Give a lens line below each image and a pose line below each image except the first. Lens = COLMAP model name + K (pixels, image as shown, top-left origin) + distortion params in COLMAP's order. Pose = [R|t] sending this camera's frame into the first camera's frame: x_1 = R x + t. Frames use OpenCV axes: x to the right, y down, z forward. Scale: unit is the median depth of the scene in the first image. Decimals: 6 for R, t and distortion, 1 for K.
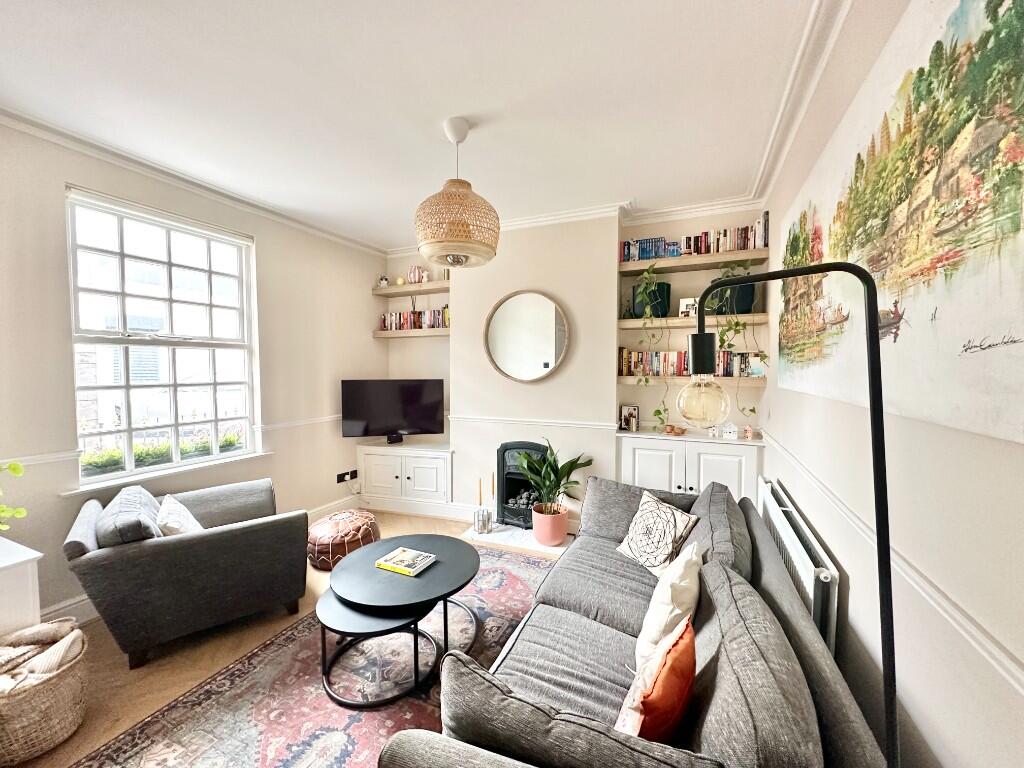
lens RADIAL K [[406.3, 0, 512.8], [0, 406.3, 384.4], [0, 0, 1]] dist [-0.001954, 0.000509]
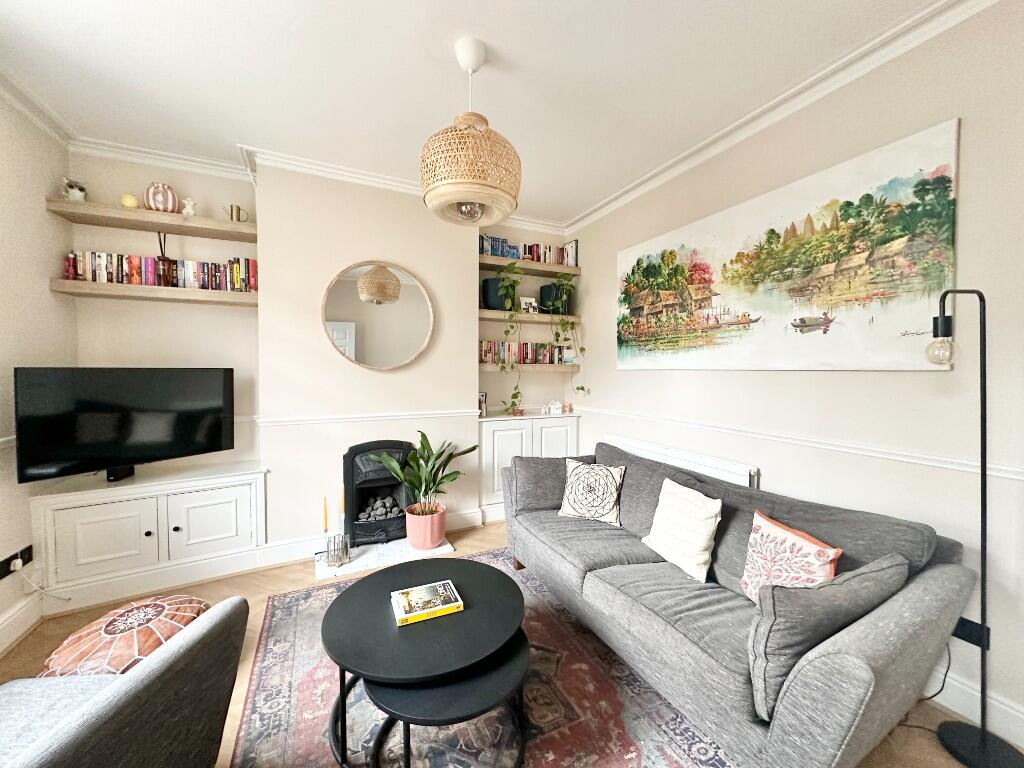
lens RADIAL K [[406.3, 0, 513.2], [0, 406.3, 384.4], [0, 0, 1]] dist [-0.001954, 0.000509]
pose [[0.652803, -0.025853, 0.757087, -0.499590], [0.027286, 0.999571, 0.010606, 0.026266], [-0.757036, 0.013734, 0.653228, 0.277405]]
